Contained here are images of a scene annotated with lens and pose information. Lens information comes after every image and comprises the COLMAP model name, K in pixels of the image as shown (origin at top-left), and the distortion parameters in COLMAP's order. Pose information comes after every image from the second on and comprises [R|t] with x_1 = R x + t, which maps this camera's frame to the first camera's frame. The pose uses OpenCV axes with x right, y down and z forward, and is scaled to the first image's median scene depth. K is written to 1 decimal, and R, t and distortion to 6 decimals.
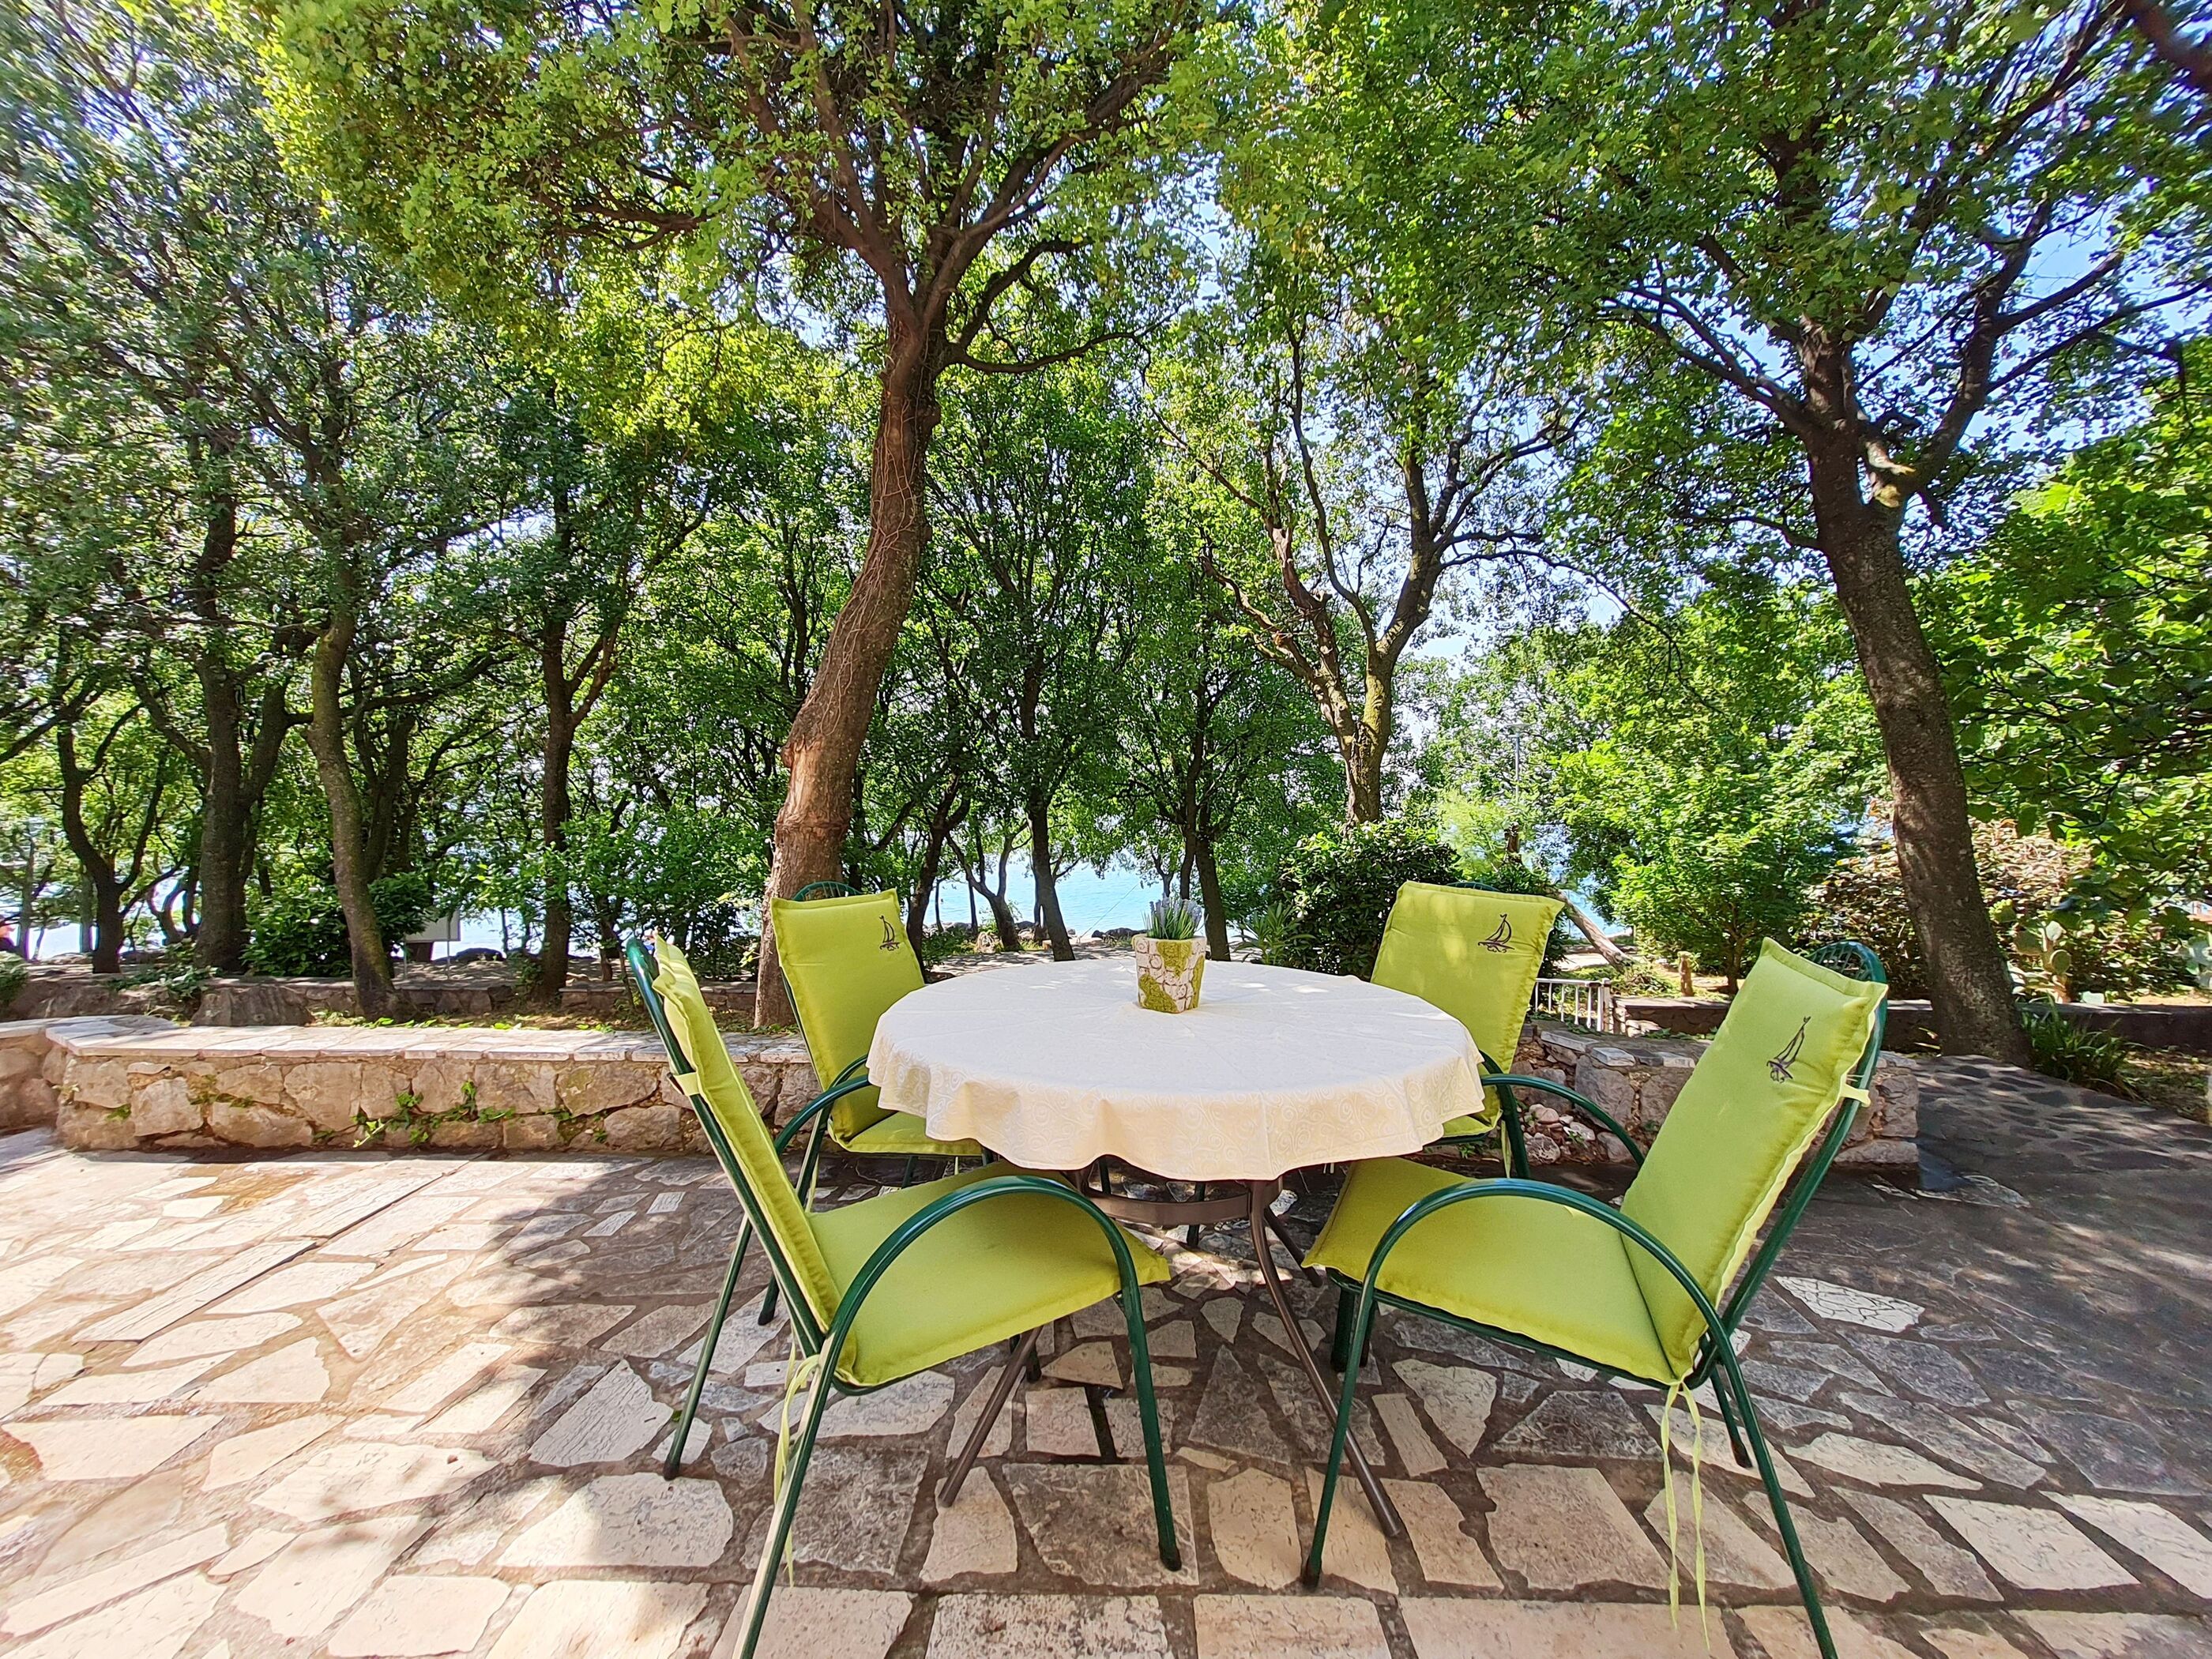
lens RADIAL K [[863.0, 0, 1105.6], [0, 863.0, 824.1], [0, 0, 1]] dist [0.004563, -0.000090]
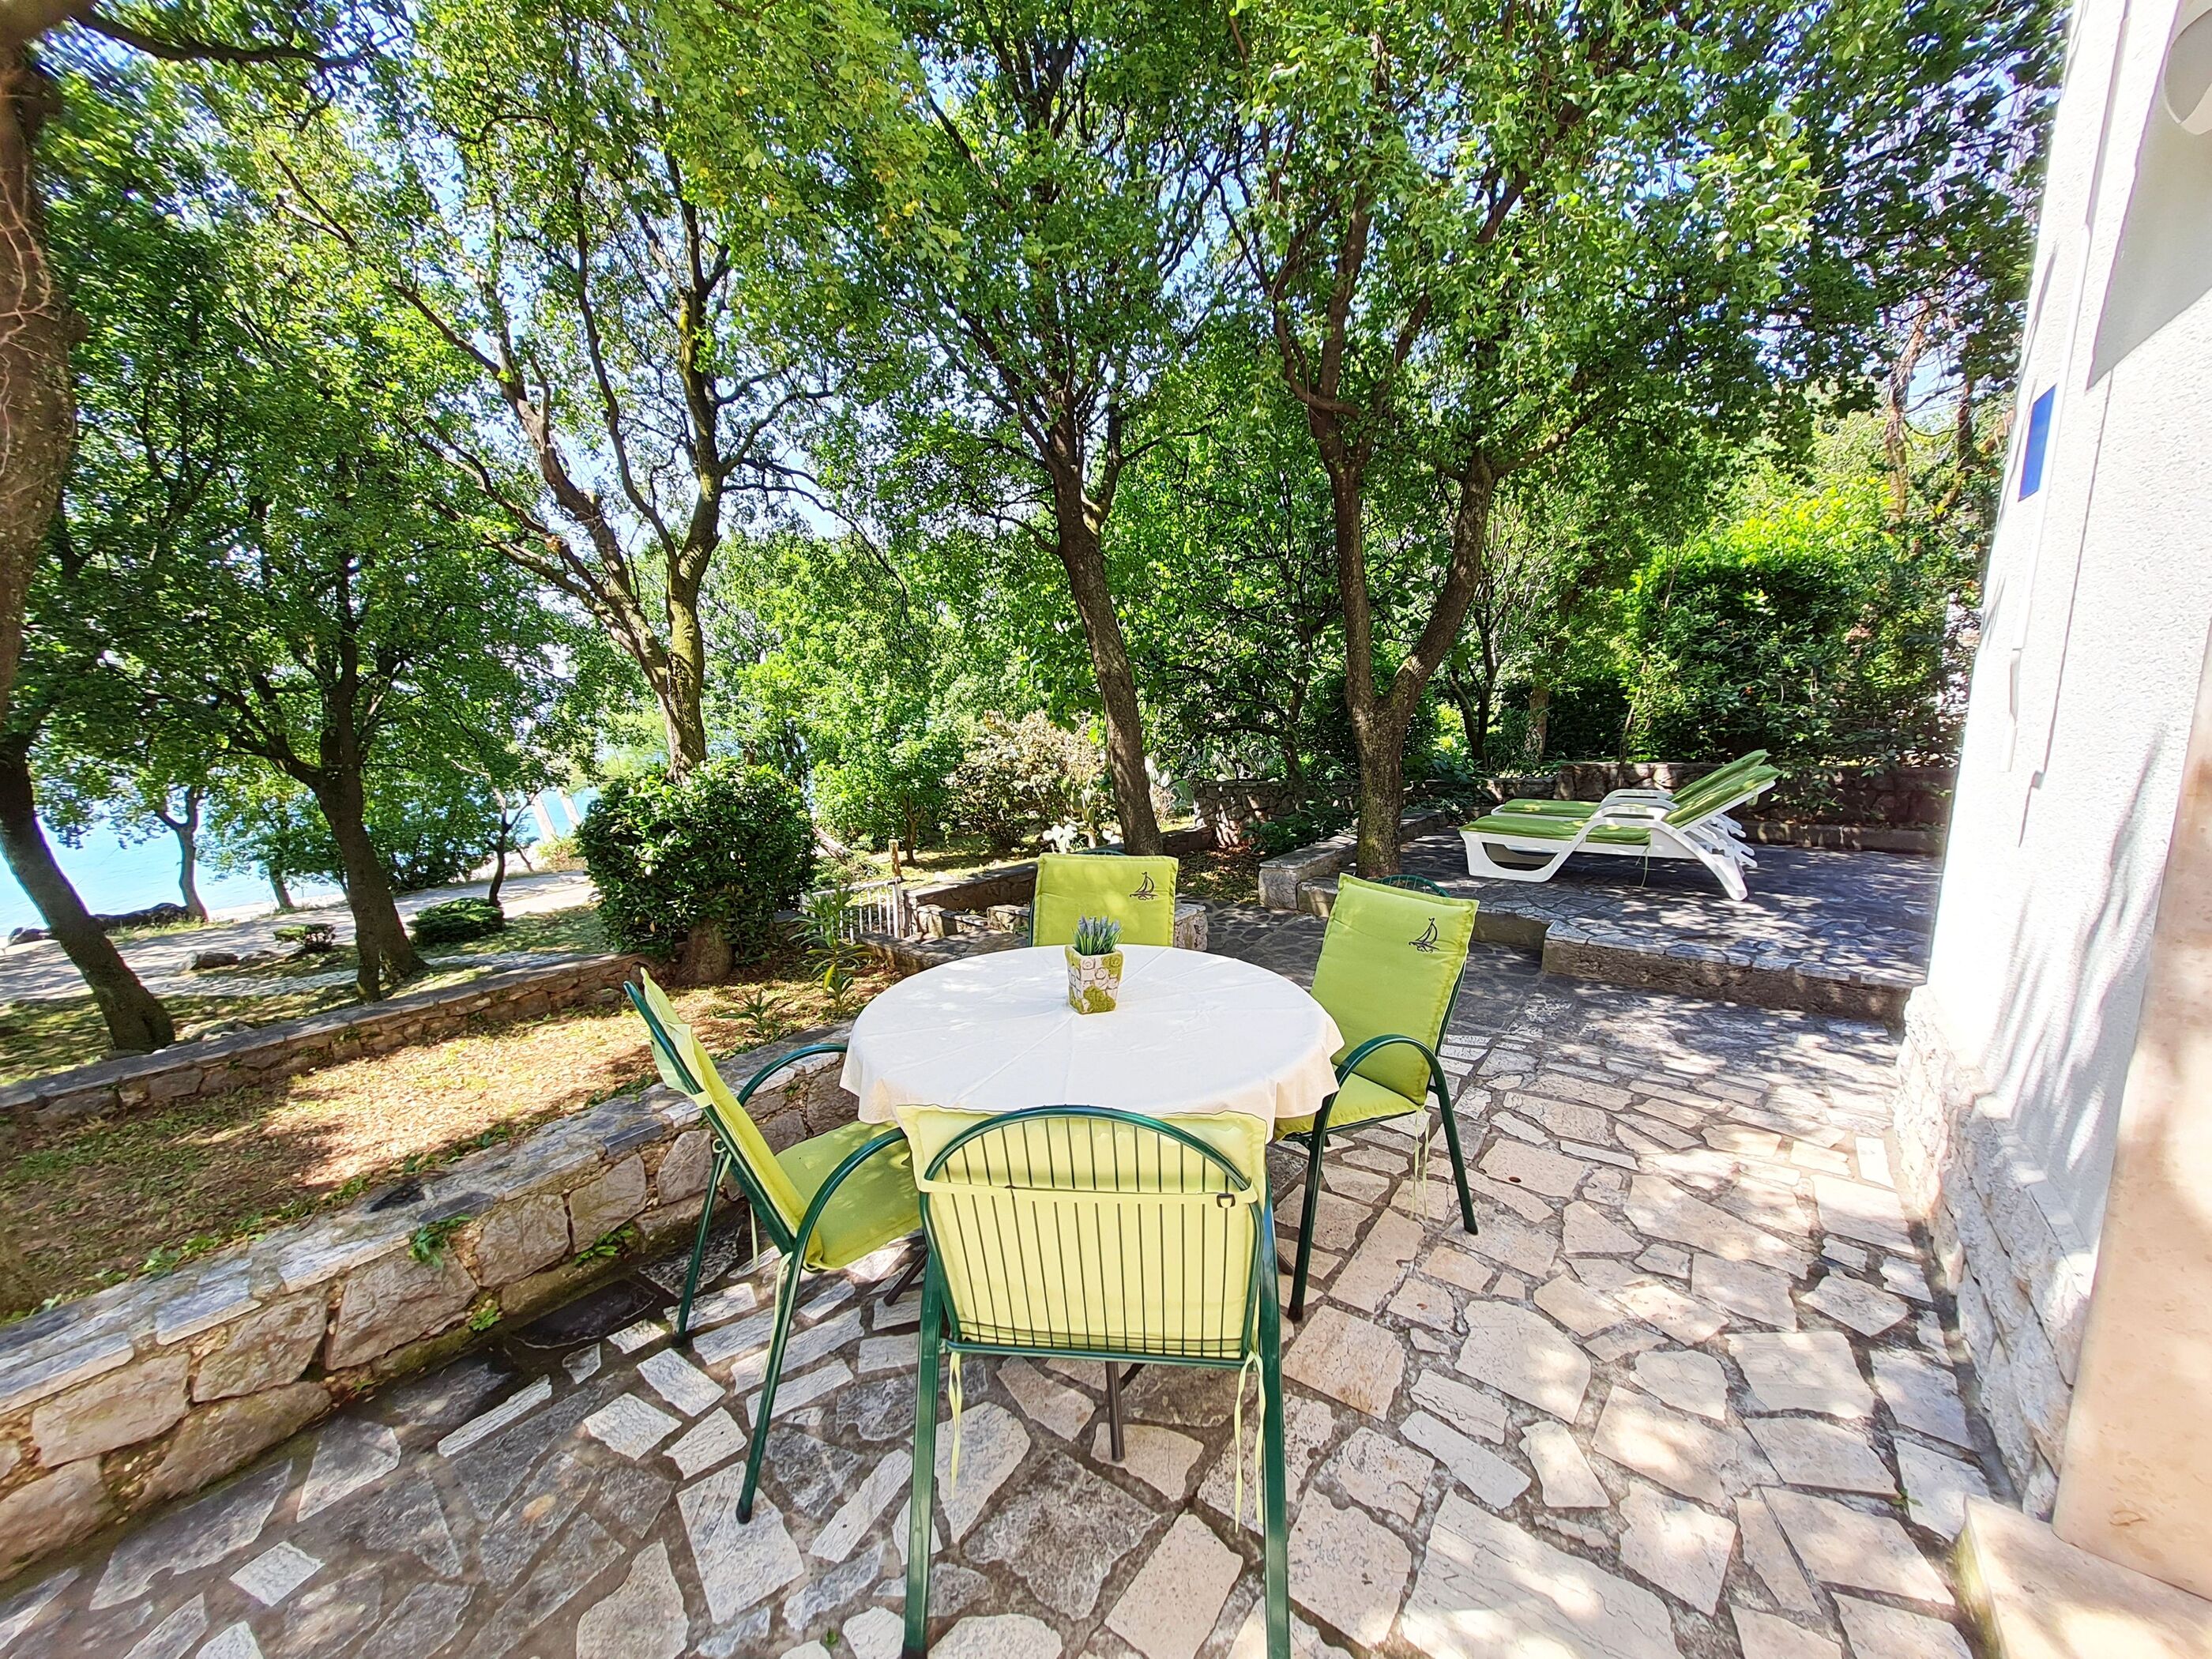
lens RADIAL K [[863.0, 0, 1103.6], [0, 863.0, 826.1], [0, 0, 1]] dist [0.004563, -0.000090]
pose [[0.568485, -0.130978, 0.812201, -0.217935], [0.026168, 0.989625, 0.141274, -0.052349], [-0.822277, -0.059059, 0.566014, 0.080525]]
